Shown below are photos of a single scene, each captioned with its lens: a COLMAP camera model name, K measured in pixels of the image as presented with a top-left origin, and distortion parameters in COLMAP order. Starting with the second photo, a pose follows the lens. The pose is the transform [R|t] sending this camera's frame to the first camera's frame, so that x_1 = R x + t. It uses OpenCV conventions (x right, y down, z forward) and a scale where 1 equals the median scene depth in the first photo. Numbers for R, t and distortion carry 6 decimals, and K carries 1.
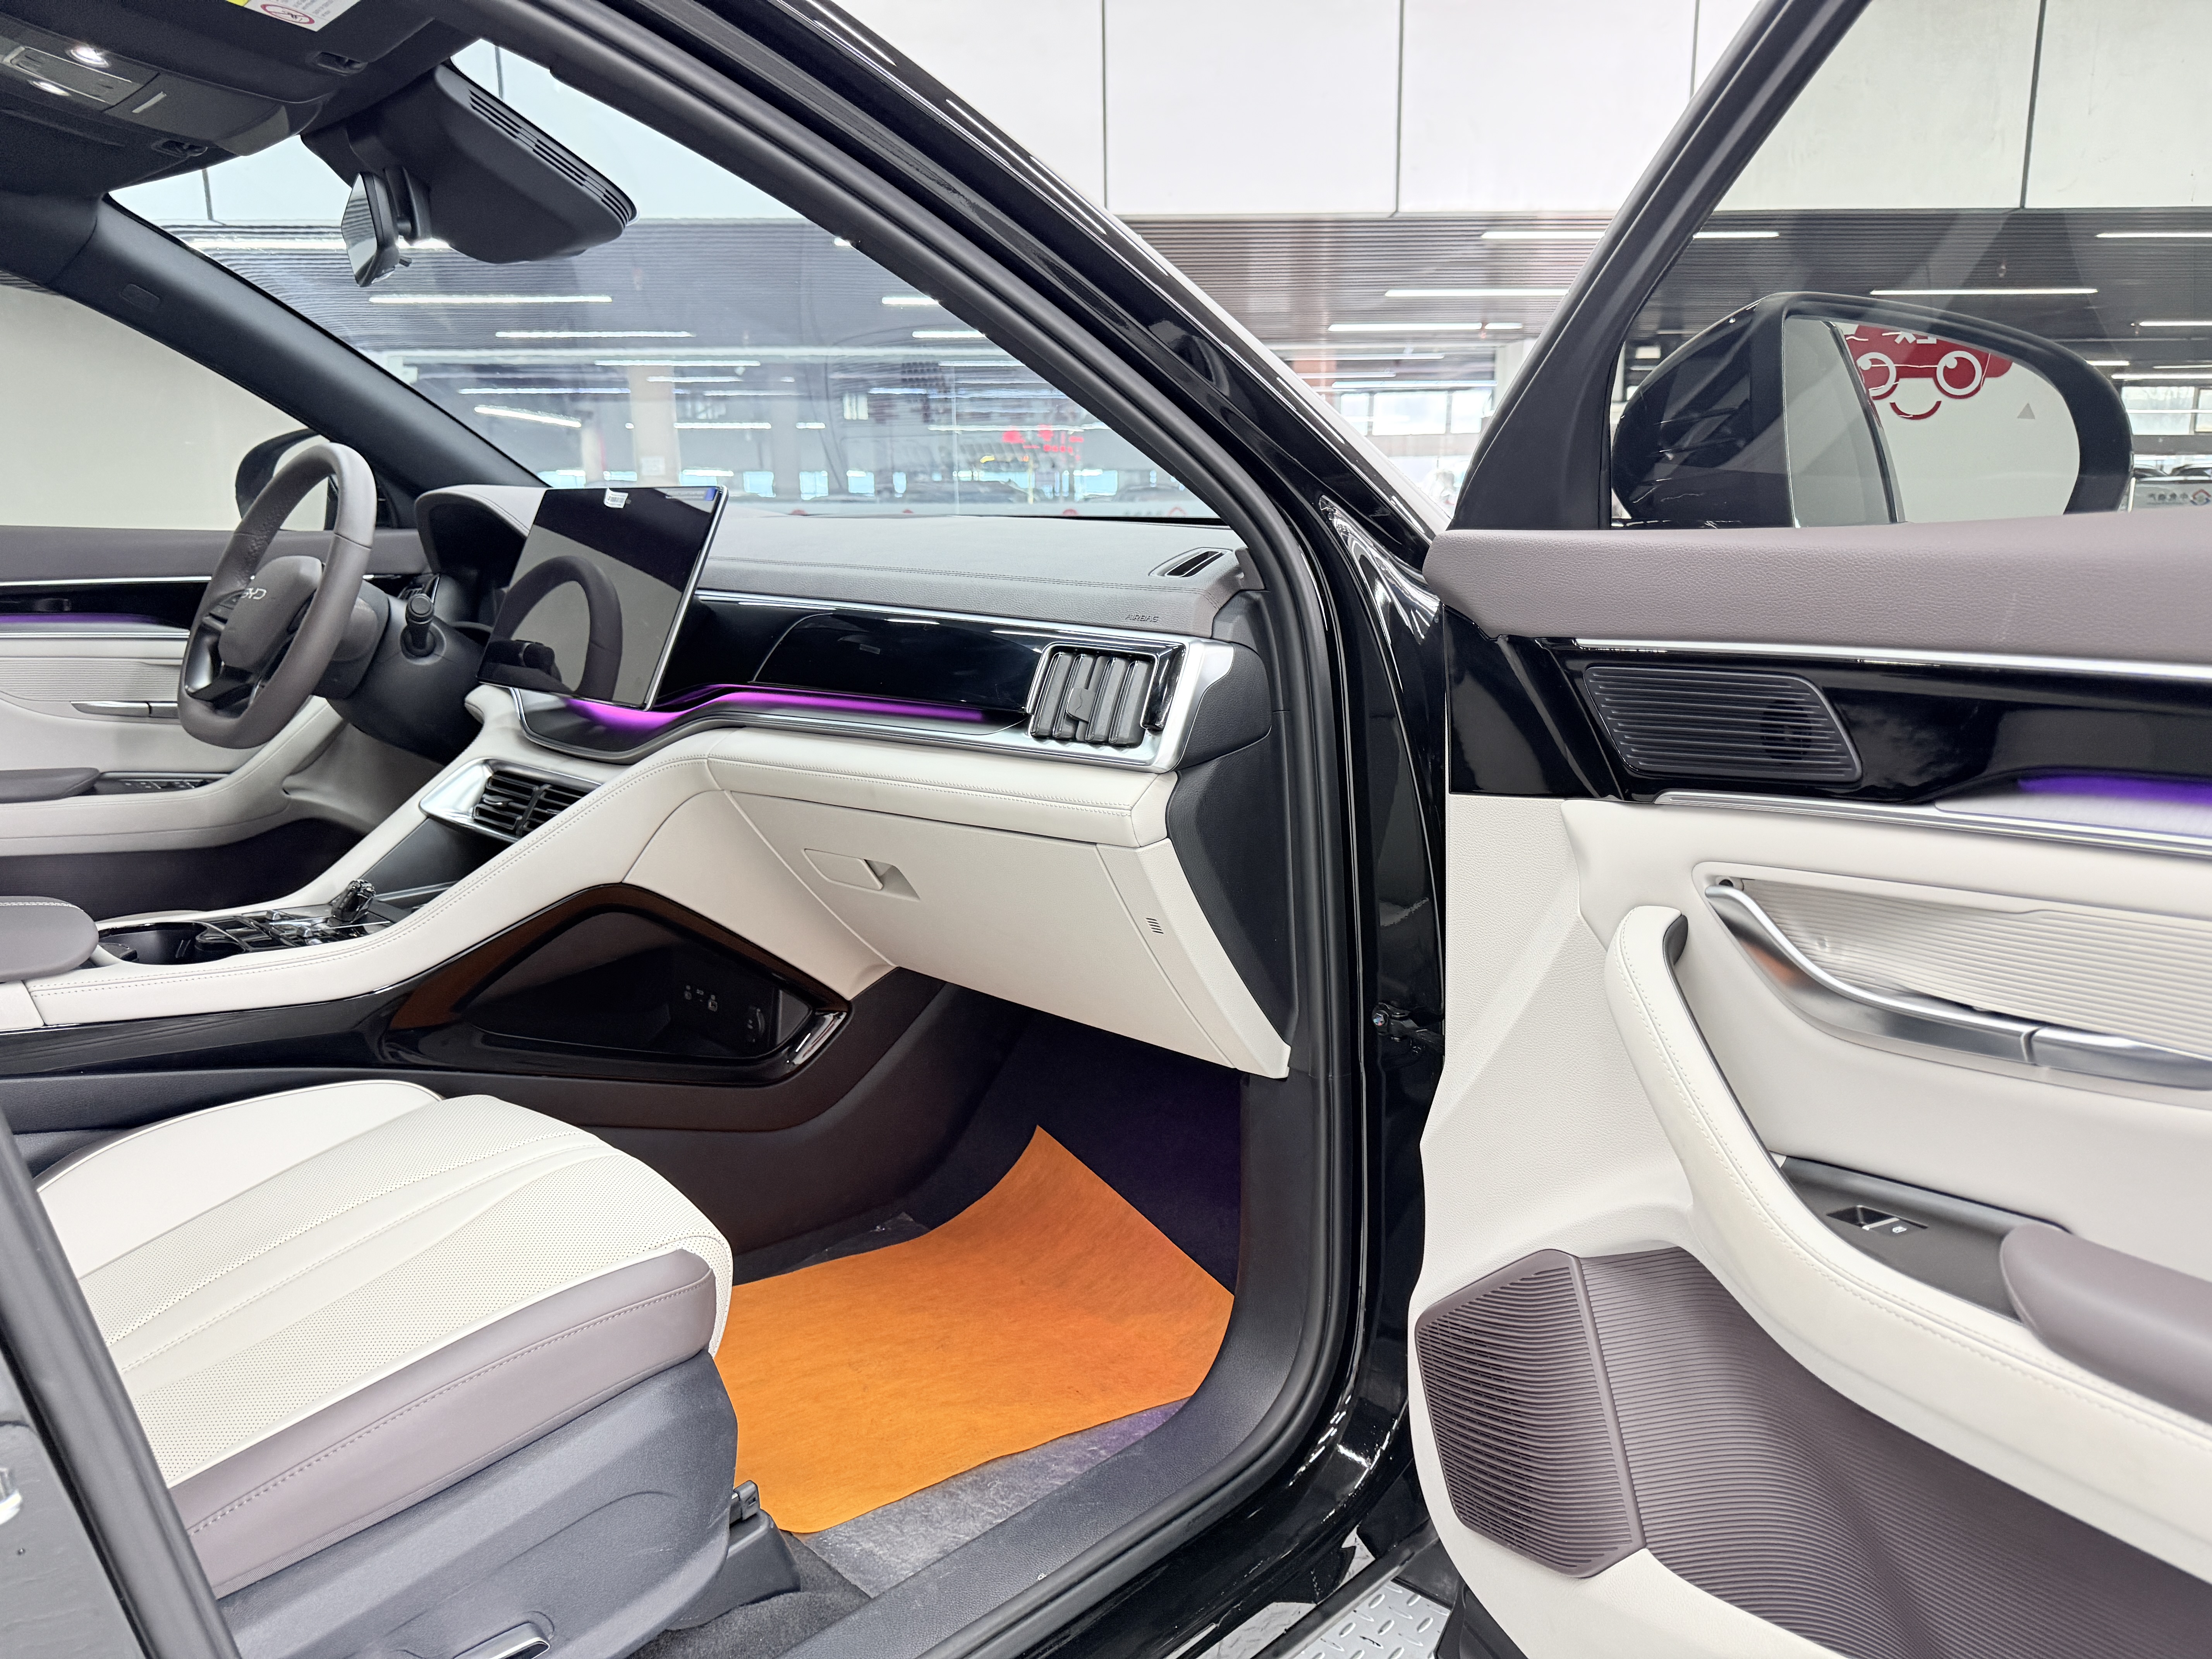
lens RADIAL K [[1537.4, 0, 1125.5], [0, 1537.4, 820.2], [0, 0, 1]] dist [0.015177, -0.040794]
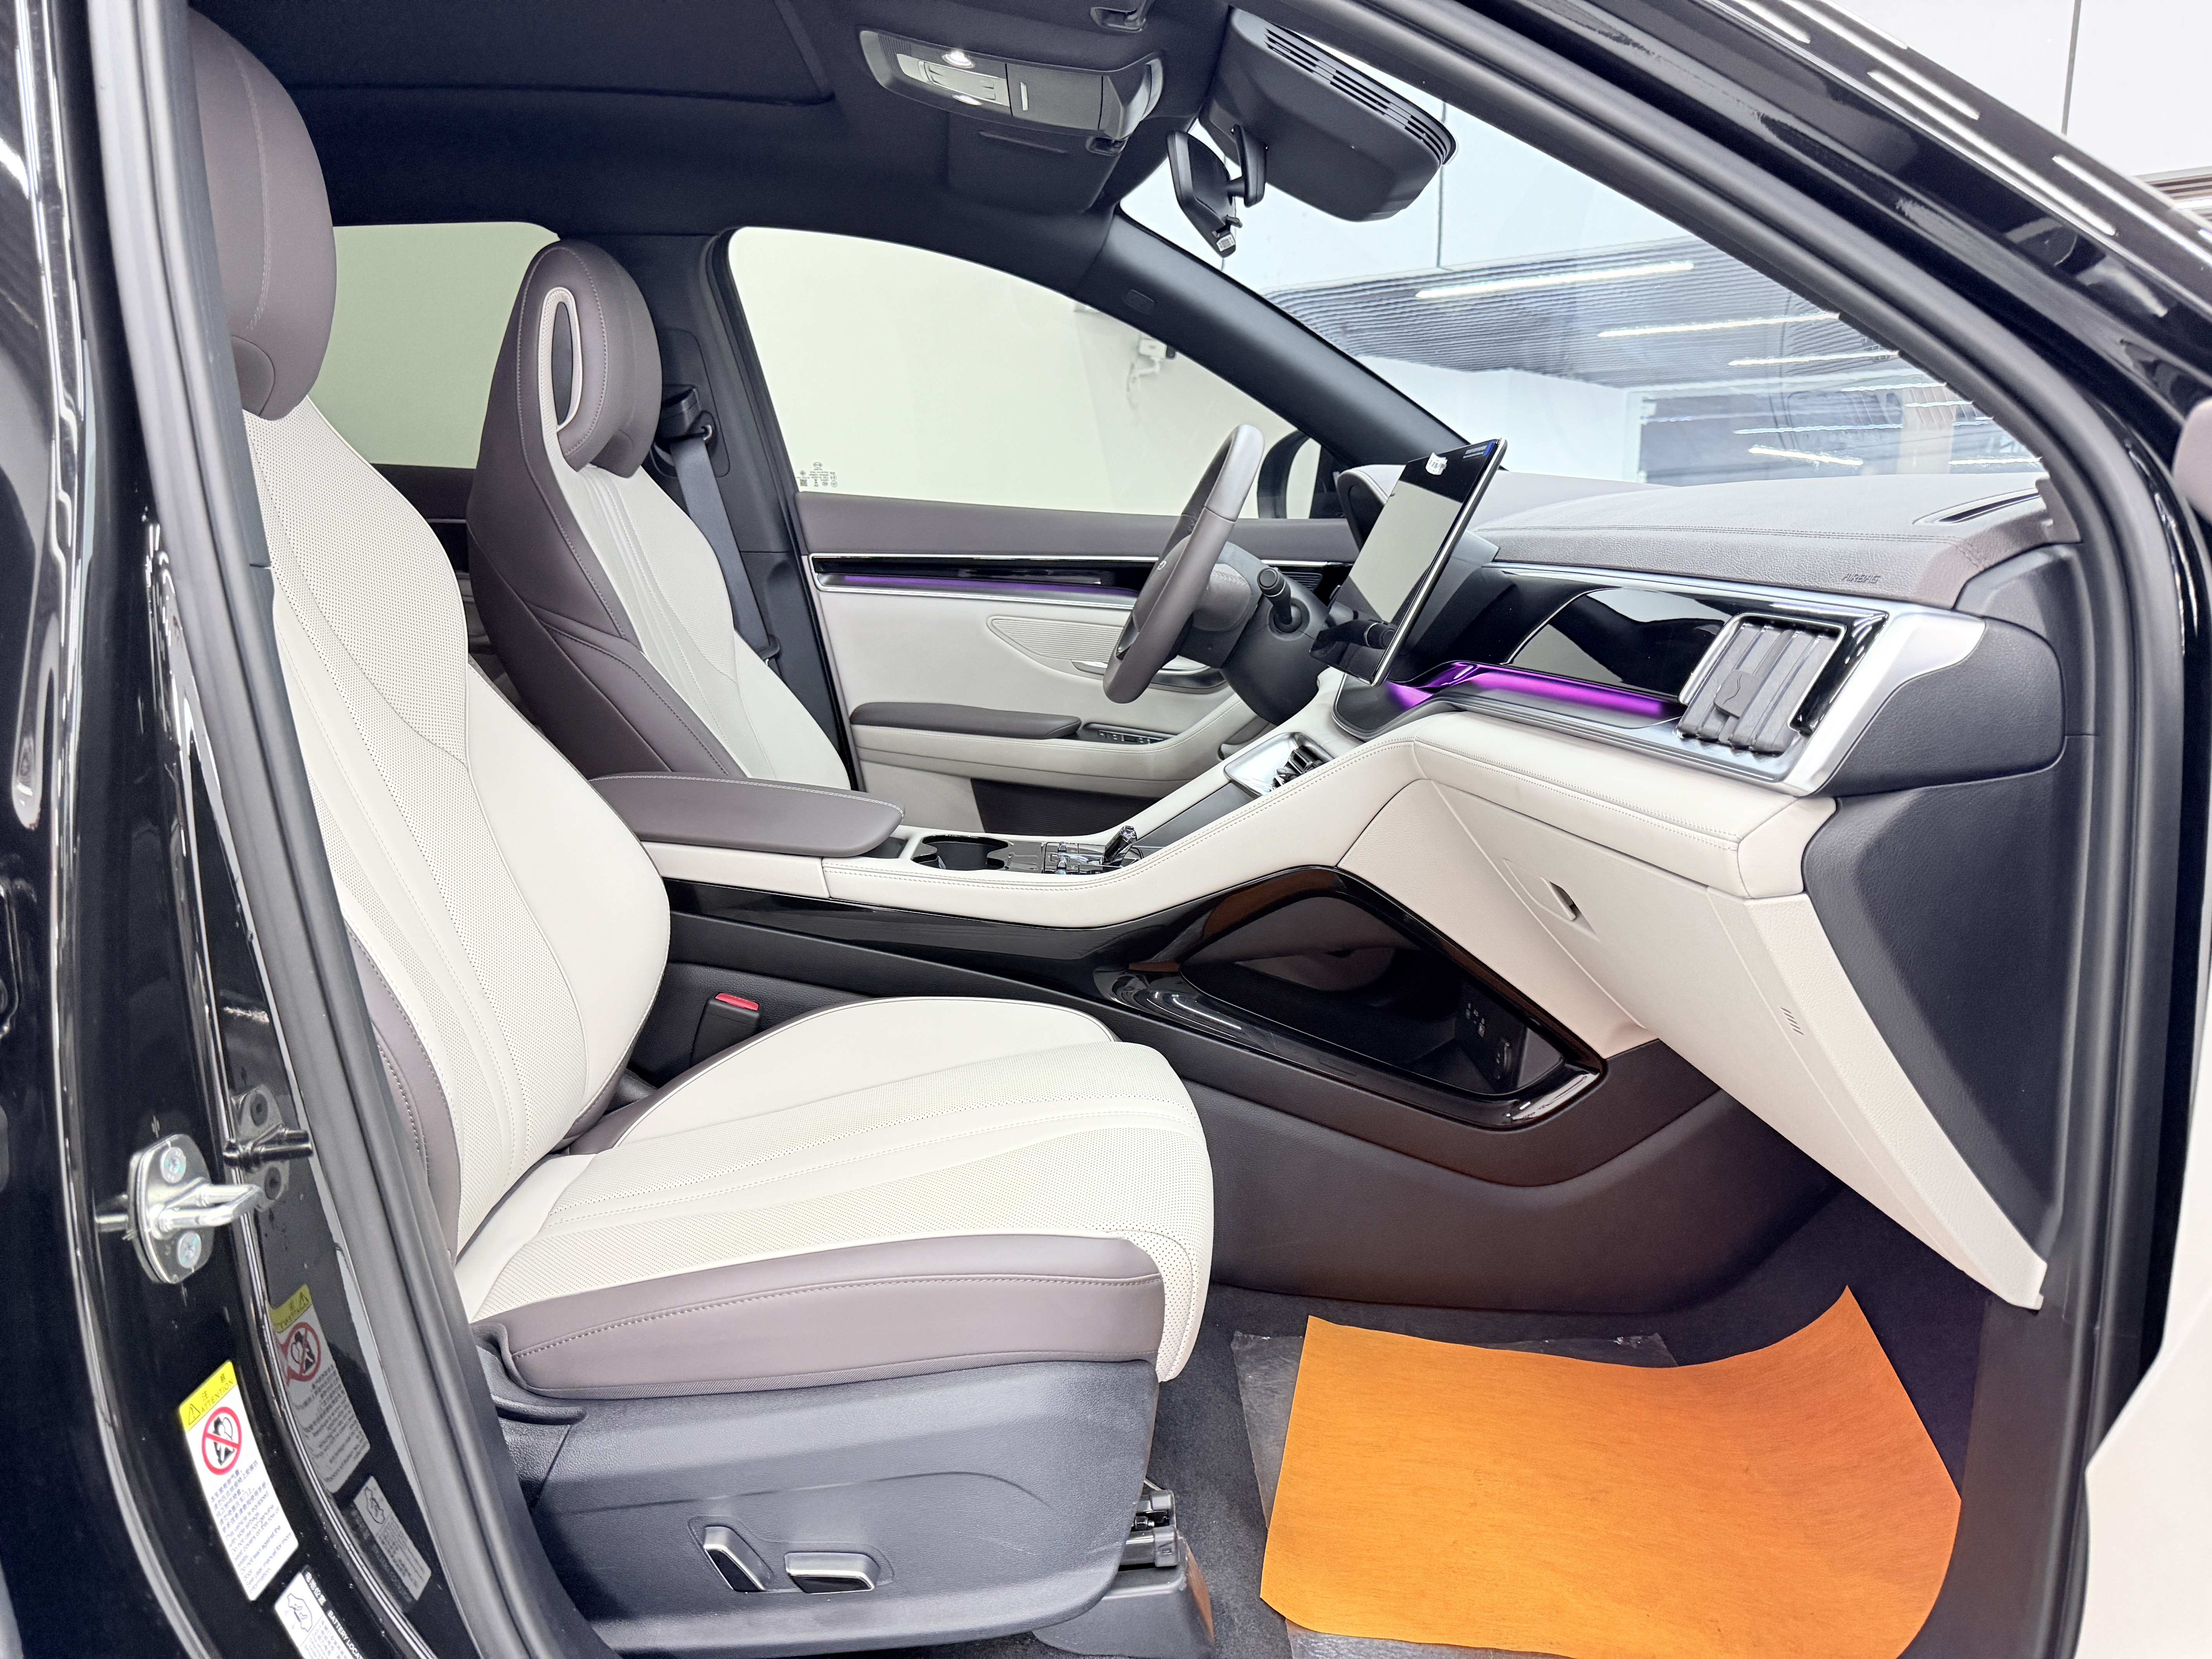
lens RADIAL K [[1537.4, 0, 1100.4], [0, 1537.4, 836.2], [0, 0, 1]] dist [0.015177, -0.040794]
pose [[0.718230, 0.140032, -0.681569, 0.235806], [-0.151871, 0.987471, 0.042841, 0.004320], [0.679029, 0.072741, 0.730498, 0.254677]]
